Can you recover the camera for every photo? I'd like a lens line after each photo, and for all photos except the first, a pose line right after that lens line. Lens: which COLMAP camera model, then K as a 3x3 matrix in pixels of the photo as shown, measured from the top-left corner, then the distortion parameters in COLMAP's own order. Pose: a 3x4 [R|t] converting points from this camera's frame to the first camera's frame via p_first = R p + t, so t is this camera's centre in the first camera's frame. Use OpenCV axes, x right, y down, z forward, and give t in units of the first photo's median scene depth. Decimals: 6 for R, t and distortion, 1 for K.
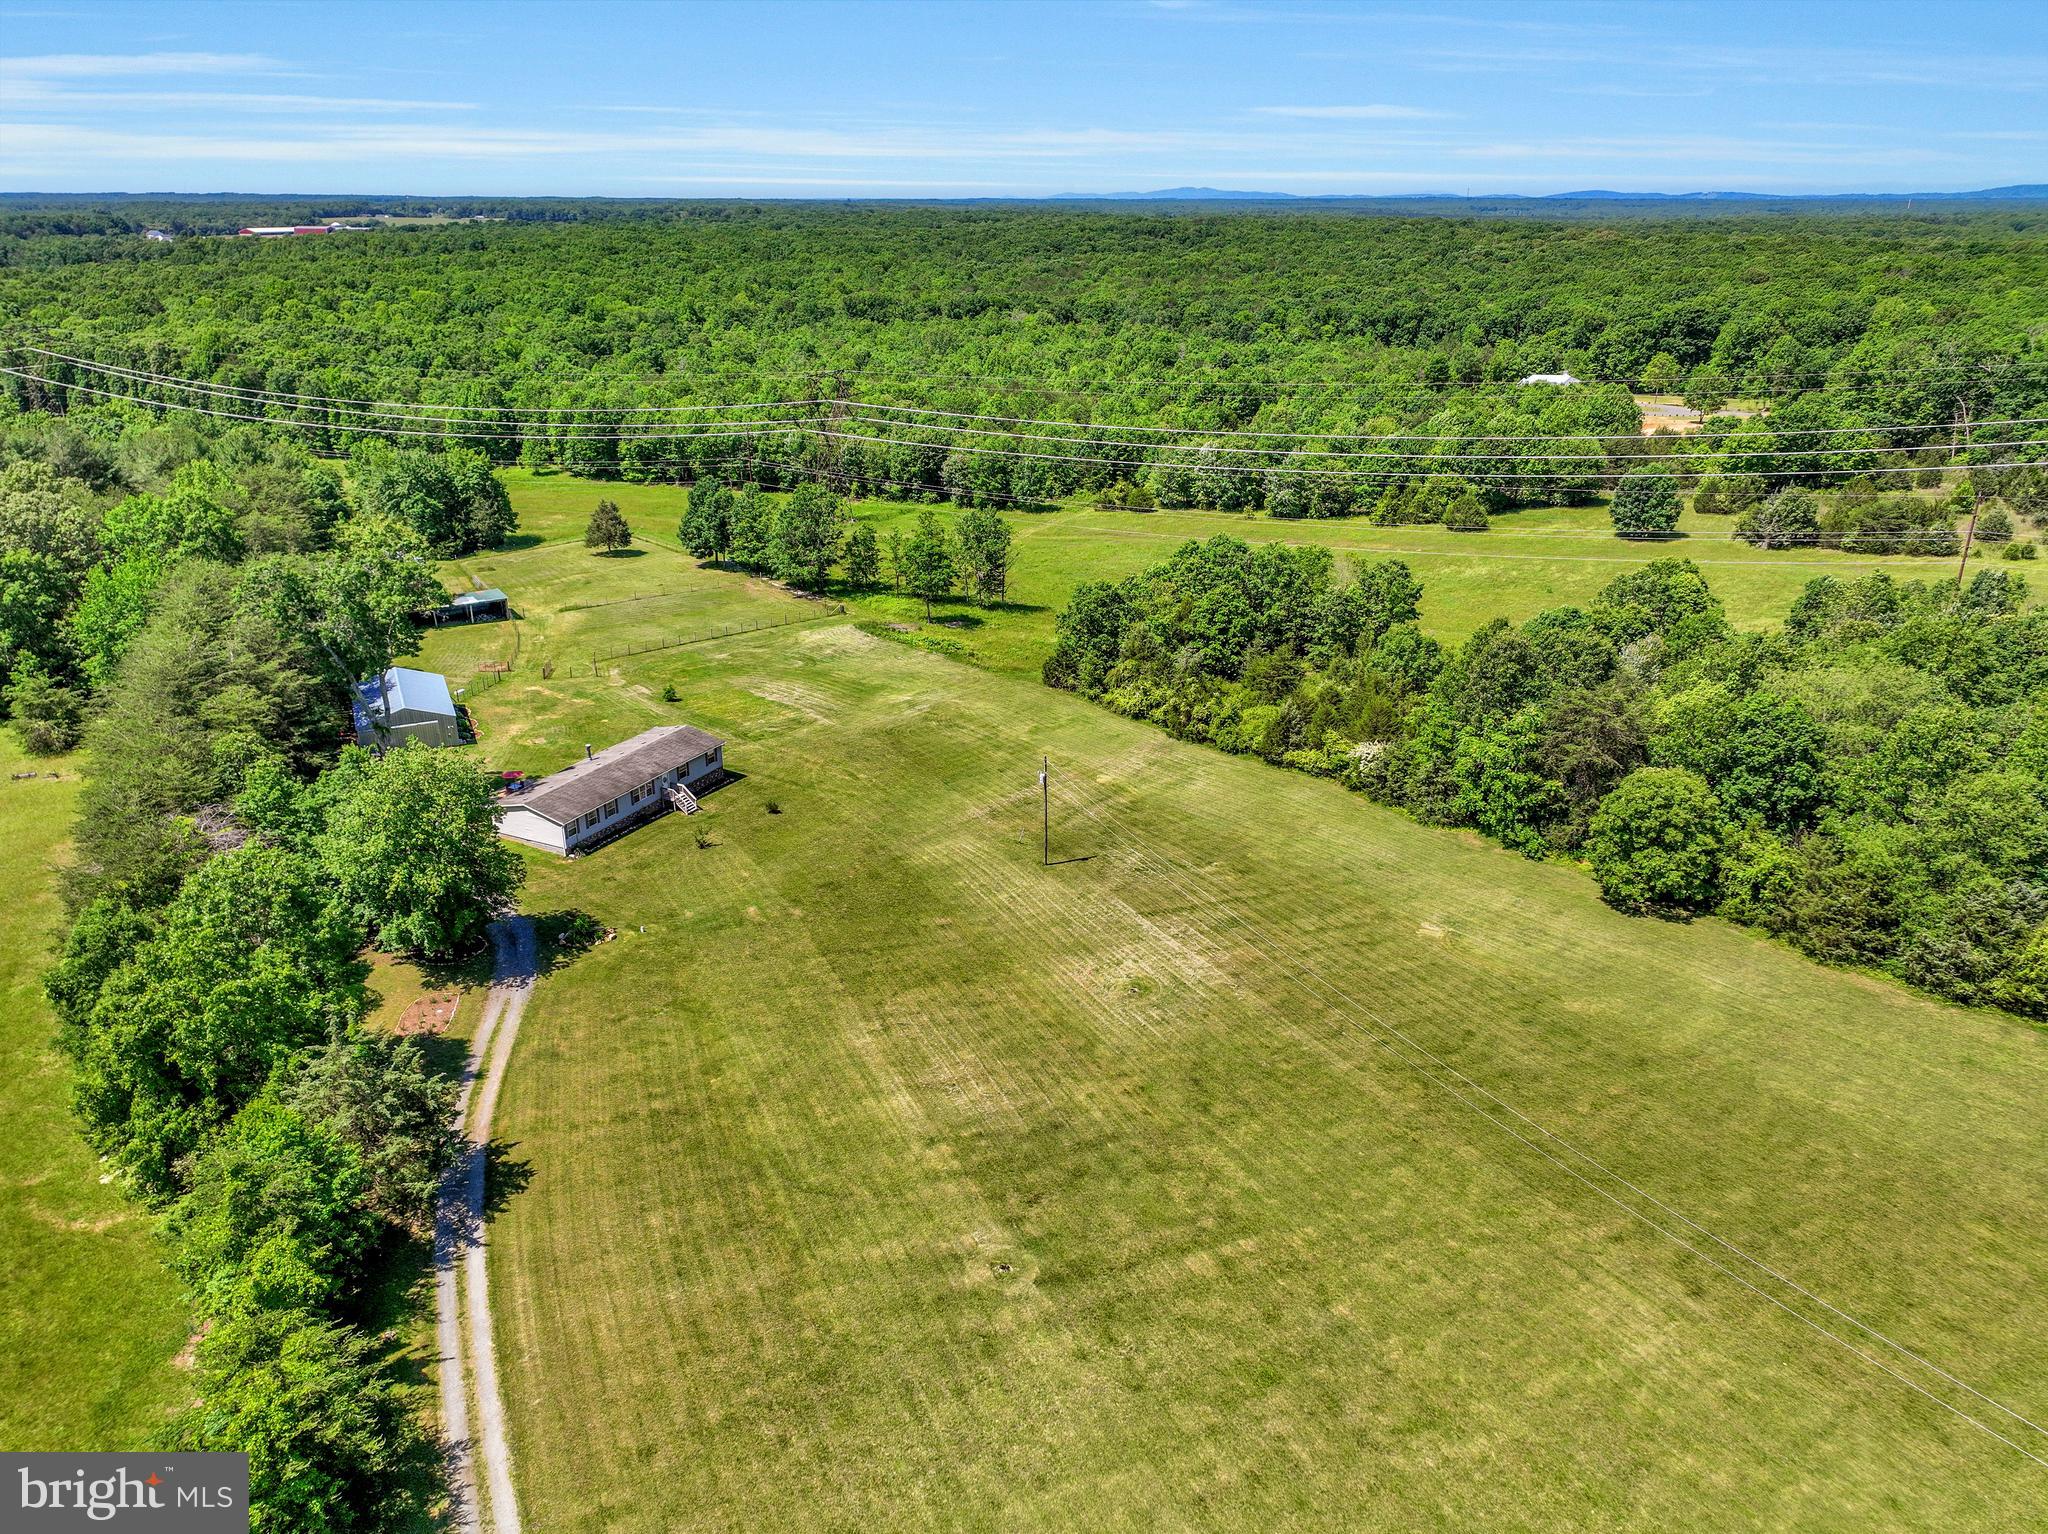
lens RADIAL K [[1450.8, 0, 1018.4], [0, 1450.8, 755.4], [0, 0, 1]] dist [0.009425, 0.004598]
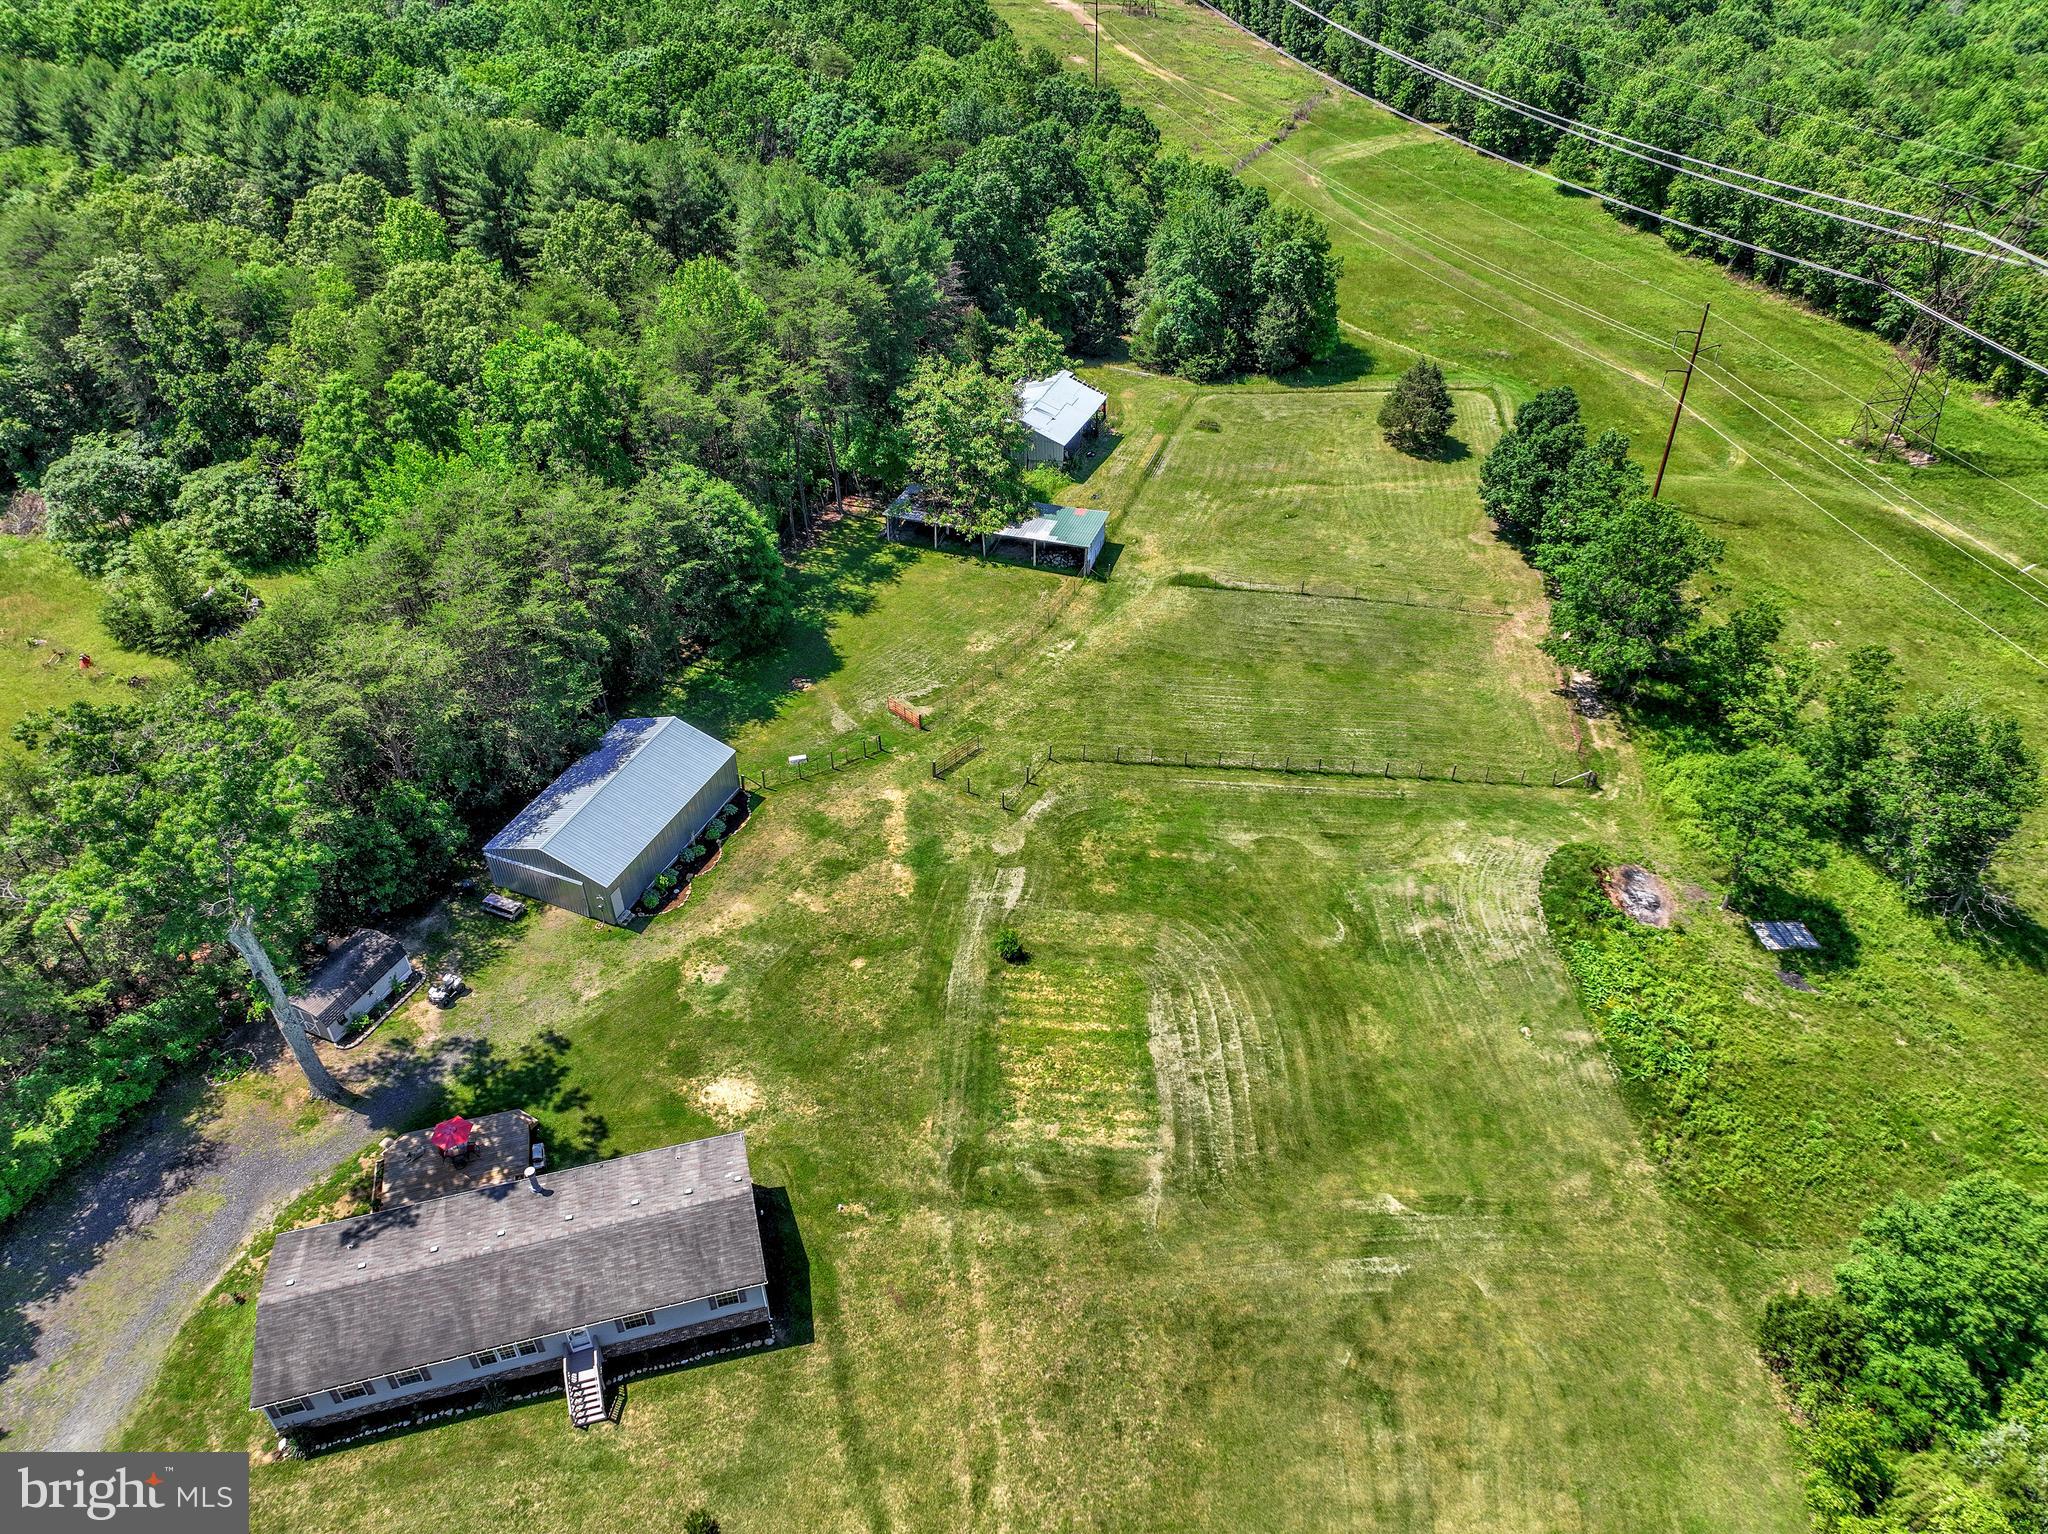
lens RADIAL K [[1450.8, 0, 1029.8], [0, 1450.8, 759.7], [0, 0, 1]] dist [0.009425, 0.004598]
pose [[0.675480, 0.453948, -0.581083, 0.032910], [-0.266388, 0.885047, 0.381746, -0.210590], [0.687579, -0.103068, 0.718758, 0.419124]]
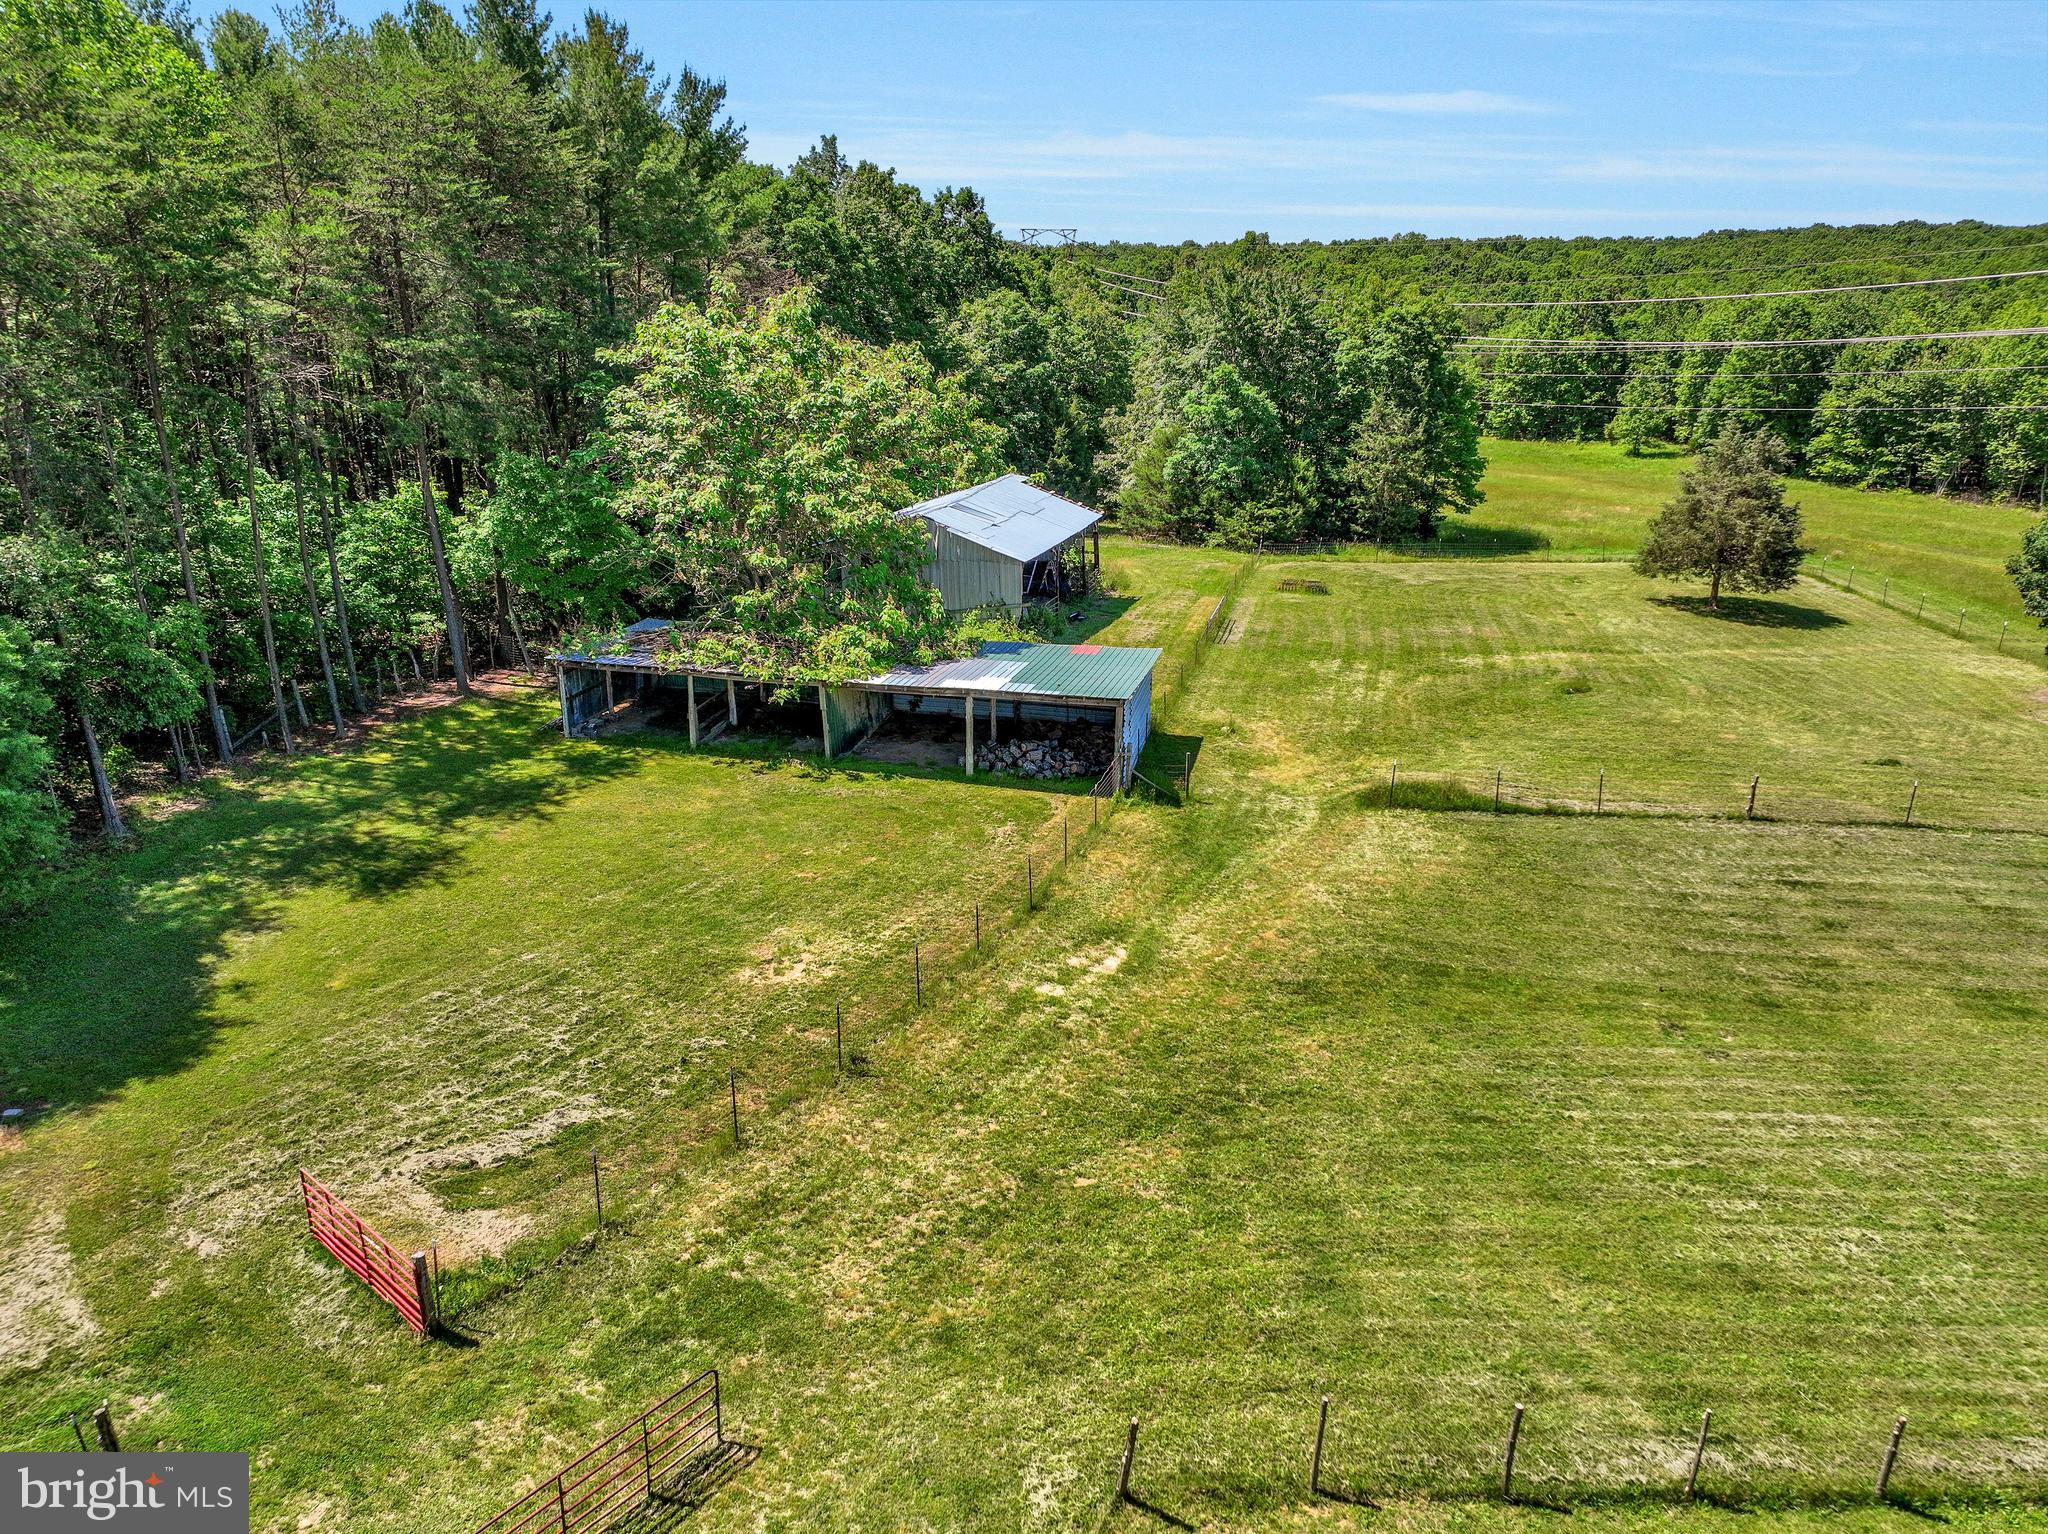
lens RADIAL K [[1450.8, 0, 1043.6], [0, 1450.8, 750.4], [0, 0, 1]] dist [0.009425, 0.004598]
pose [[0.733927, 0.220571, -0.642417, -0.177854], [-0.249170, 0.967297, 0.047454, -0.087117], [0.631874, 0.125243, 0.764885, 0.668985]]
